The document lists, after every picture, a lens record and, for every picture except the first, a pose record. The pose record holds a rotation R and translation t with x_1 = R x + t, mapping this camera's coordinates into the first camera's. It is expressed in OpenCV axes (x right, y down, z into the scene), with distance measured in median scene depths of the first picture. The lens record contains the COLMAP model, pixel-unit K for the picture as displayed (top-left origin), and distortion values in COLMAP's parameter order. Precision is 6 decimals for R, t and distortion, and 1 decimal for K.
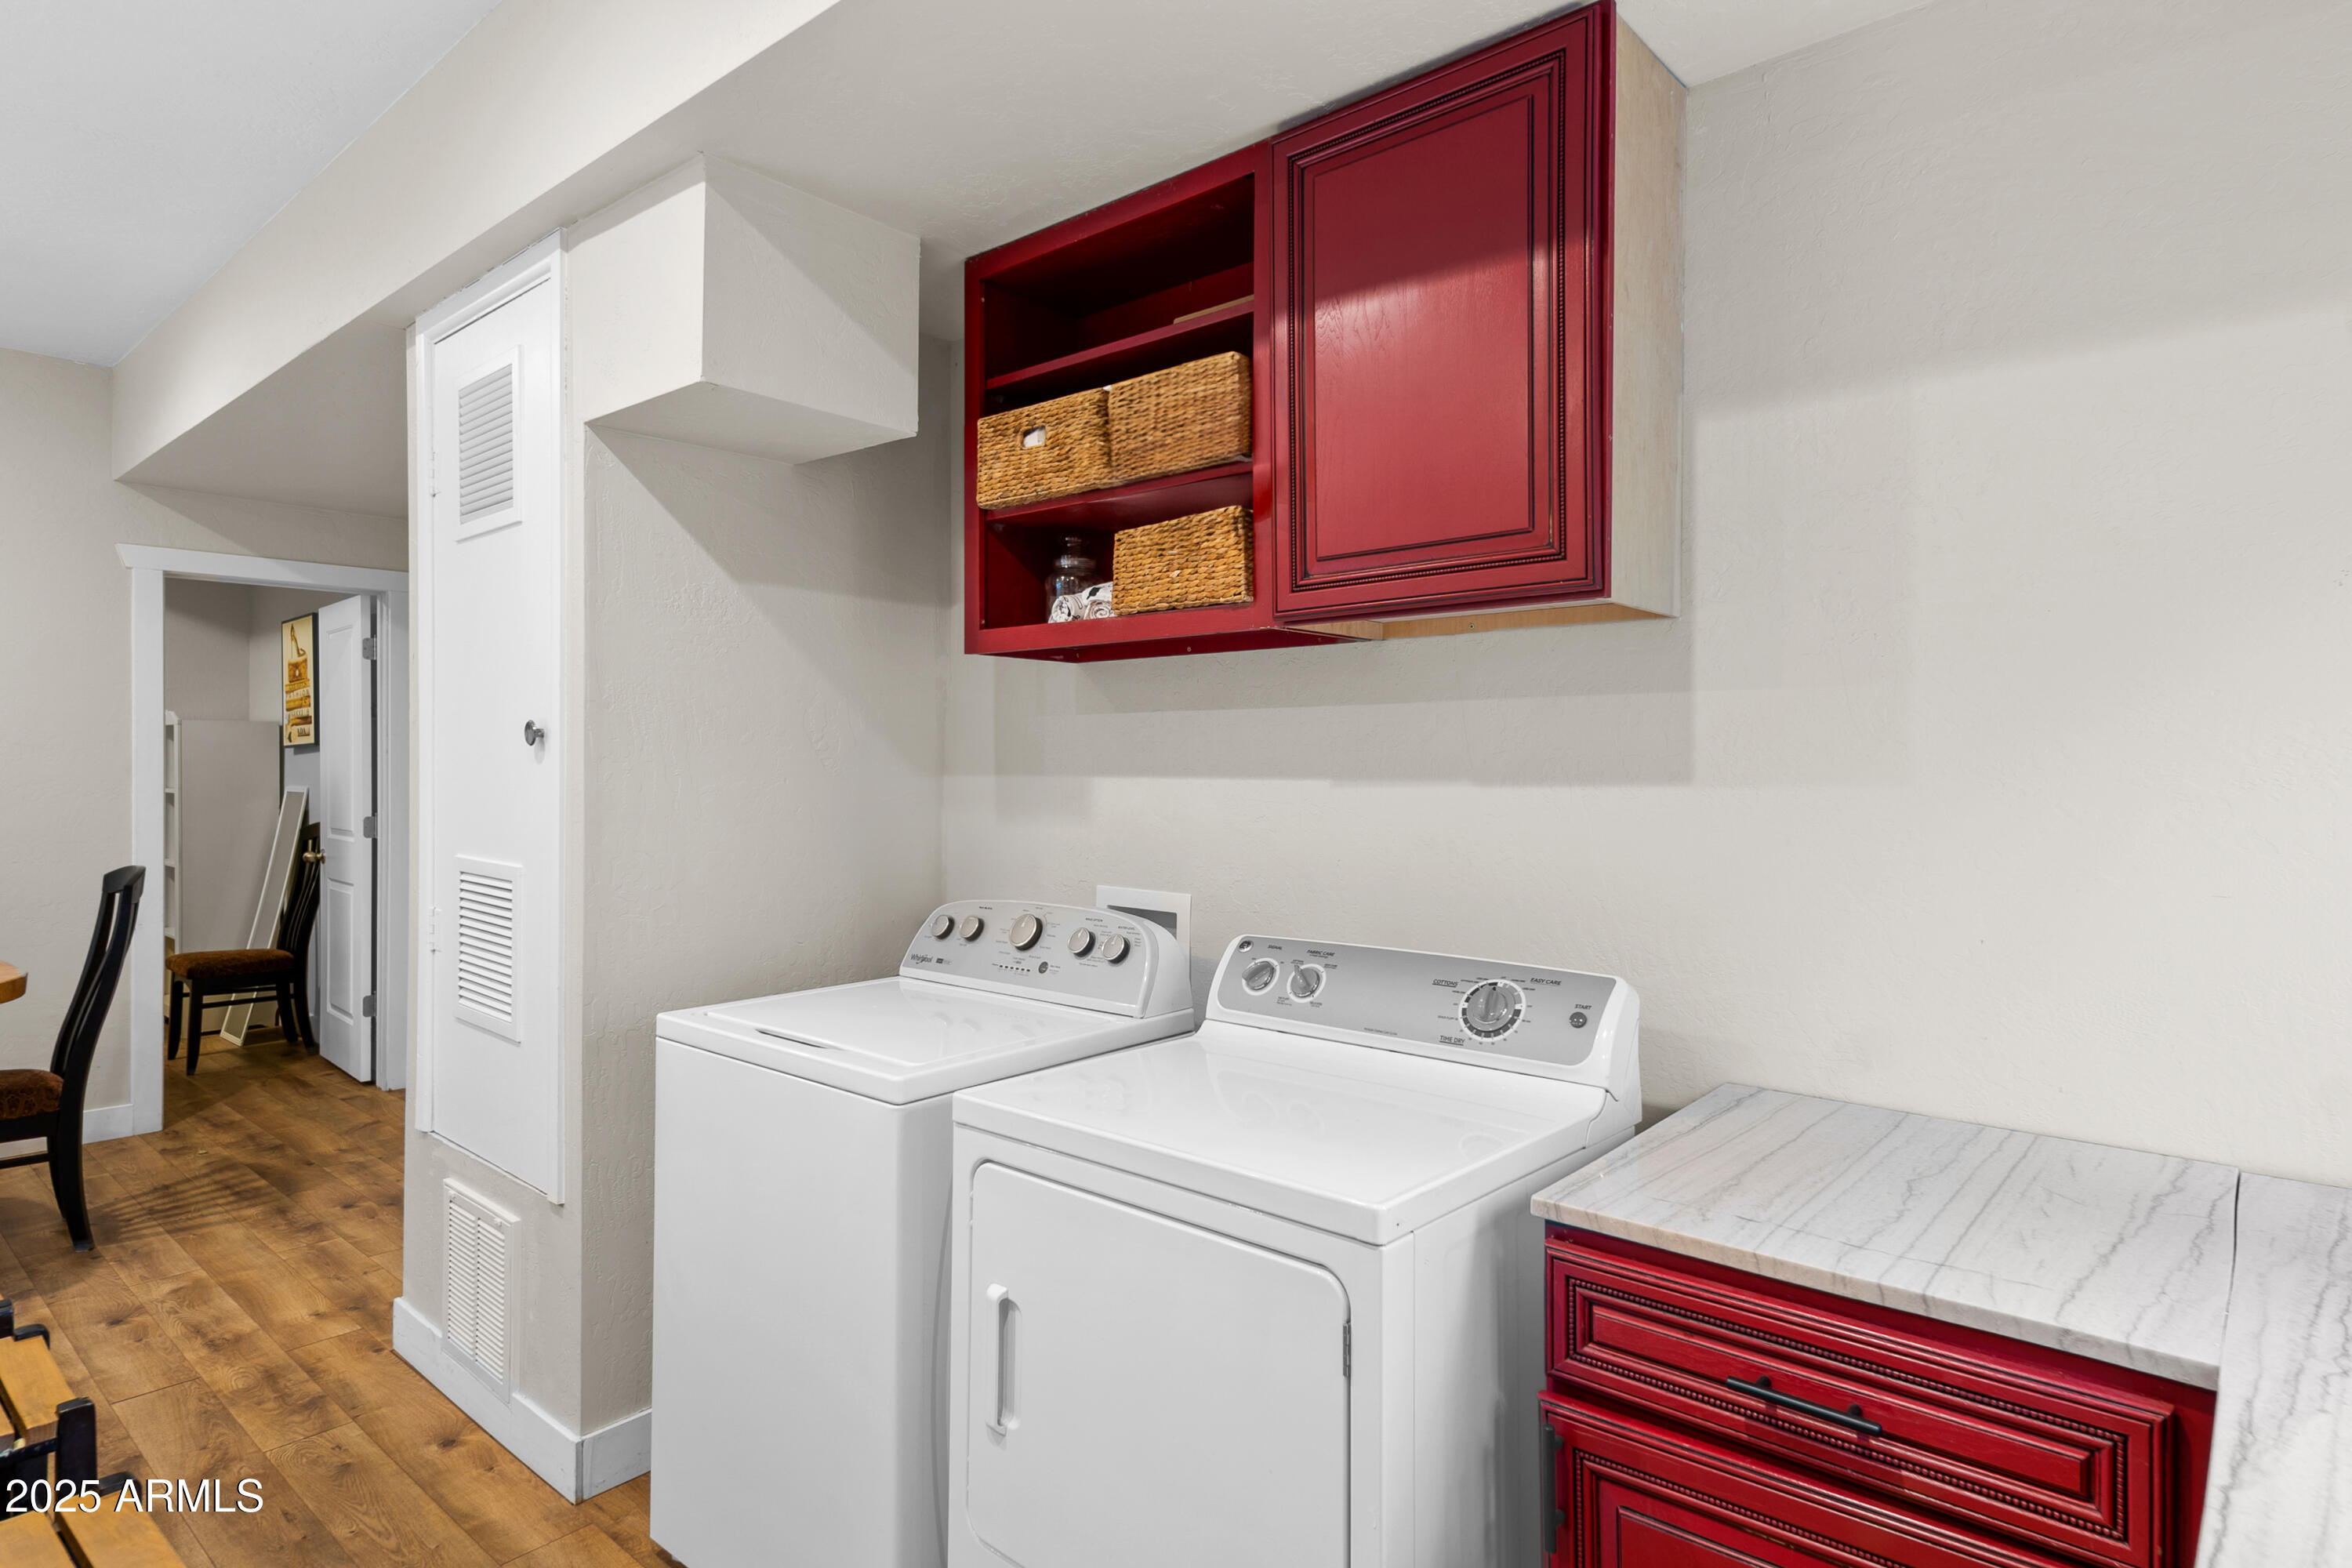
lens RADIAL K [[1269.2, 0, 1168.6], [0, 1269.2, 753.6], [0, 0, 1]] dist [0.055937, -0.022343]
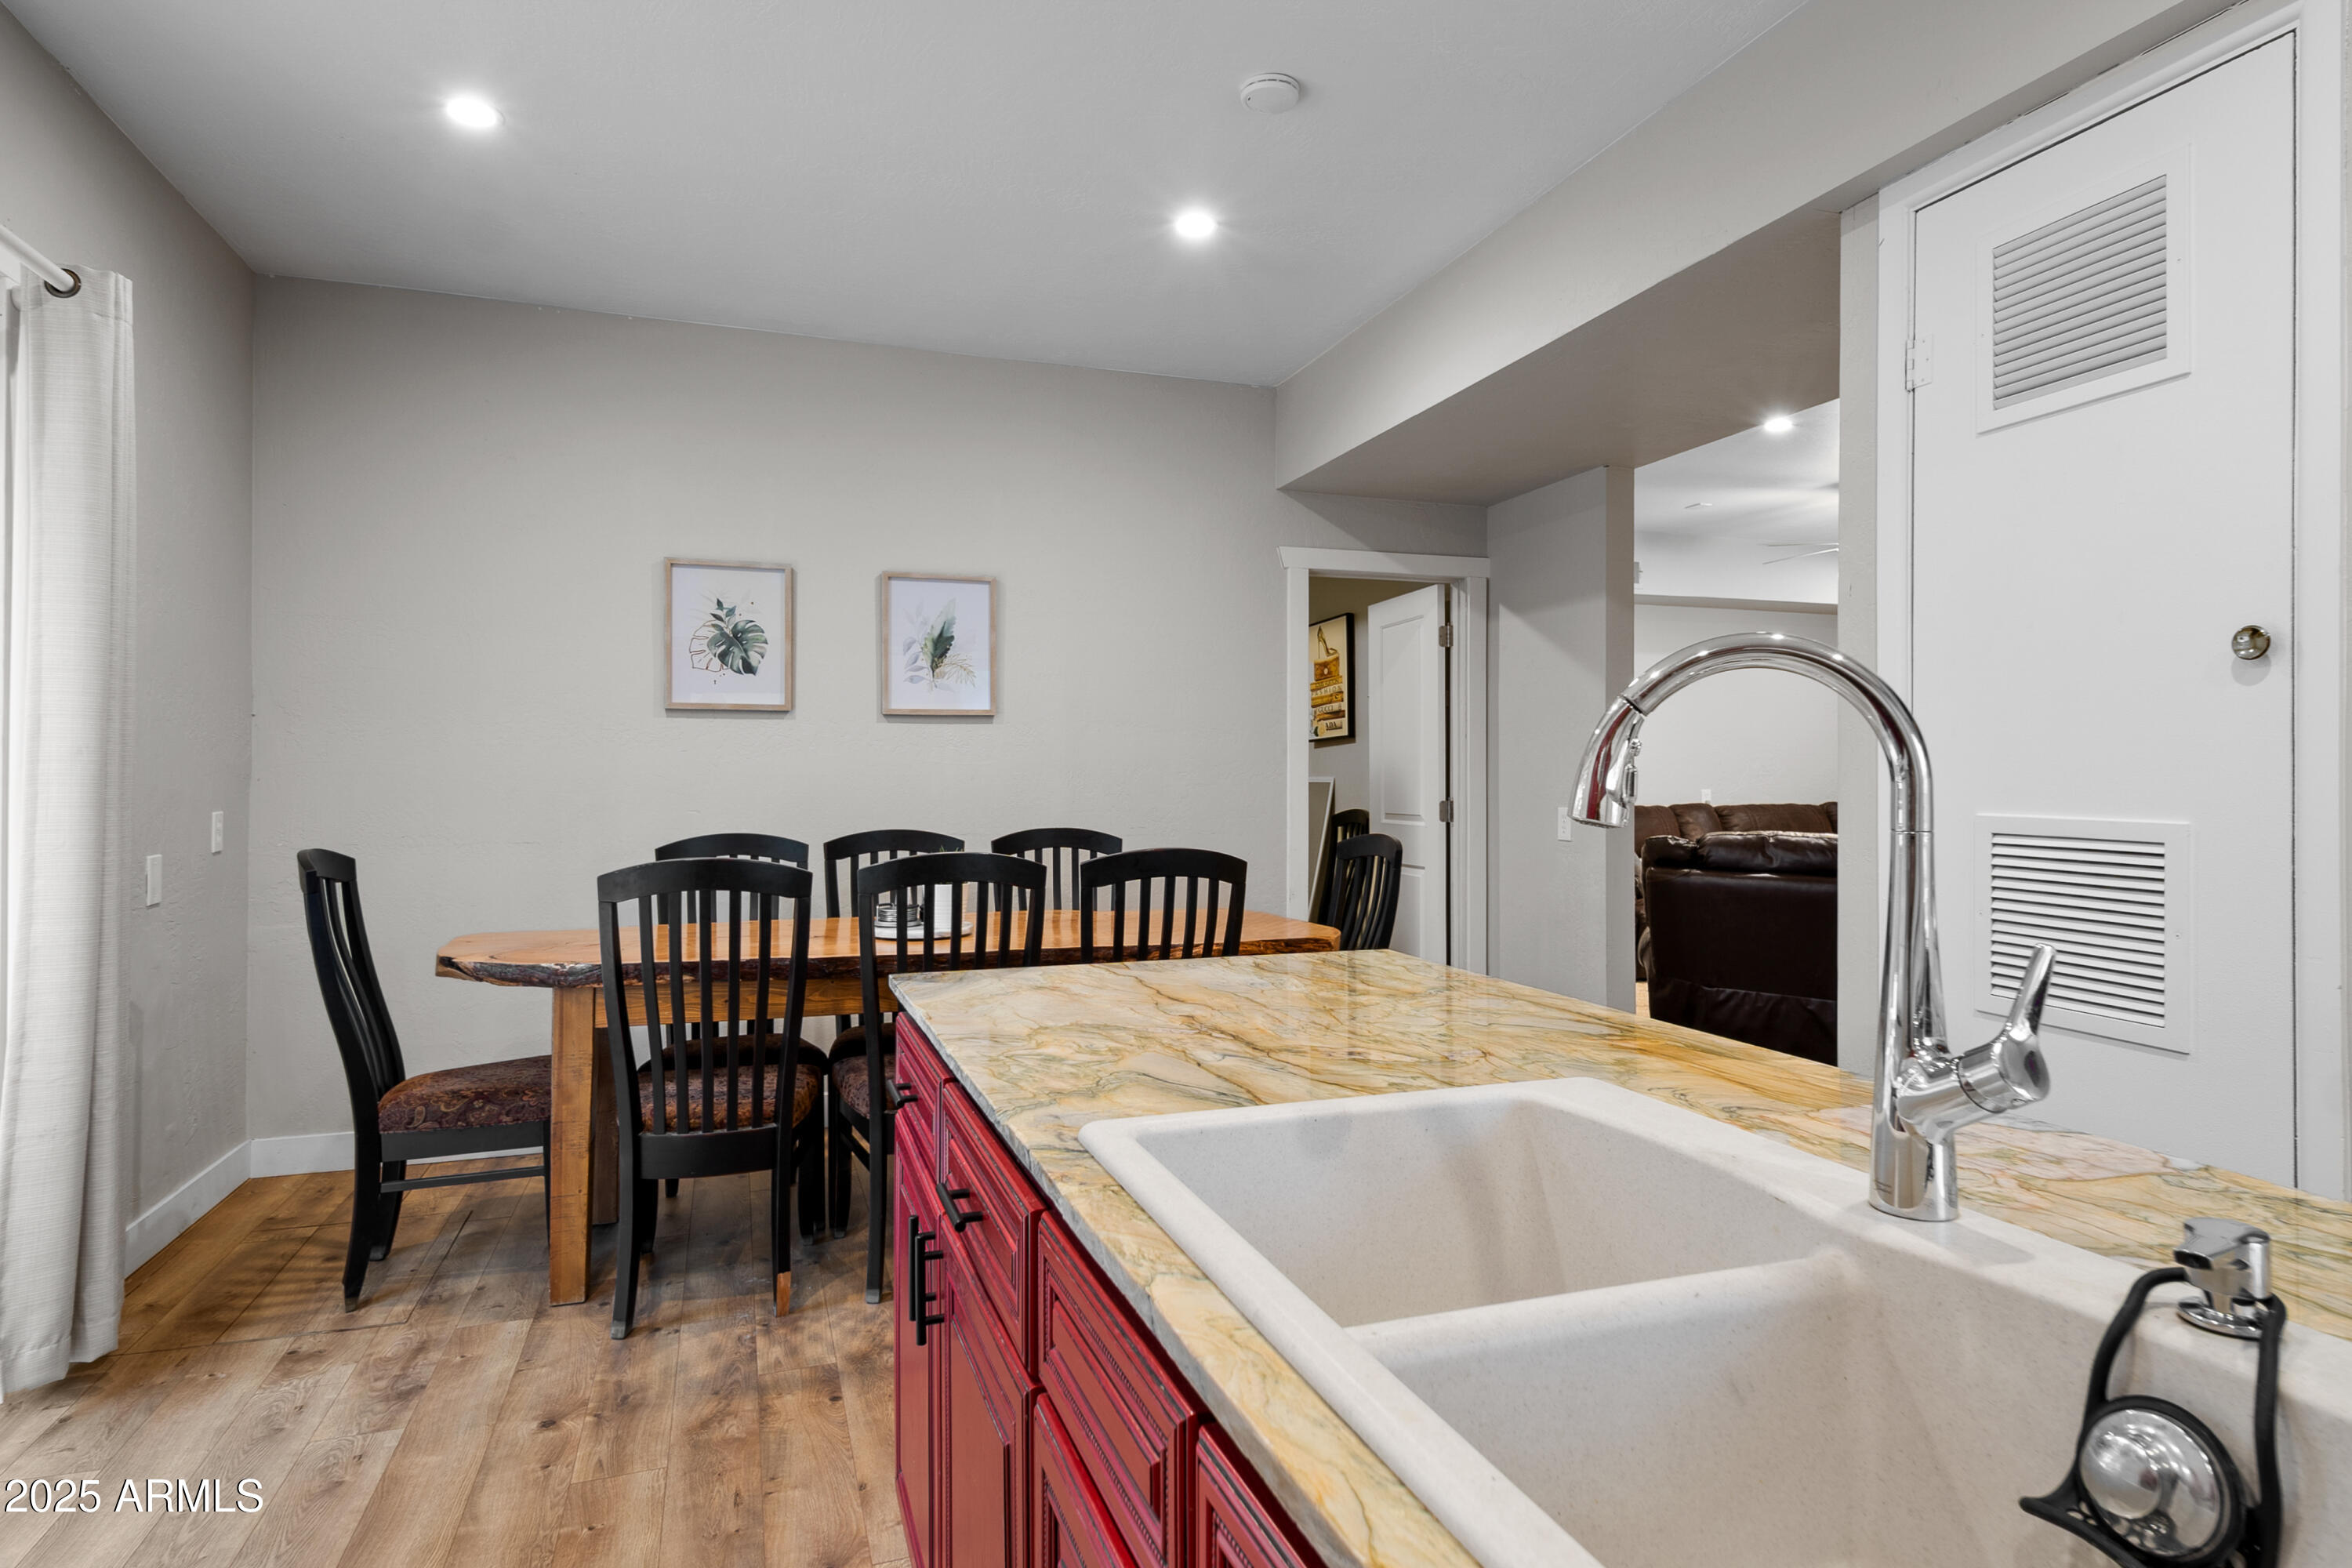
lens RADIAL K [[1269.2, 0, 1168.6], [0, 1269.2, 753.6], [0, 0, 1]] dist [0.055937, -0.022343]
pose [[0.875703, -0.012039, -0.482699, -0.324666], [0.004320, 0.999844, -0.017099, 0.027752], [0.482830, 0.012888, 0.875619, 0.014660]]
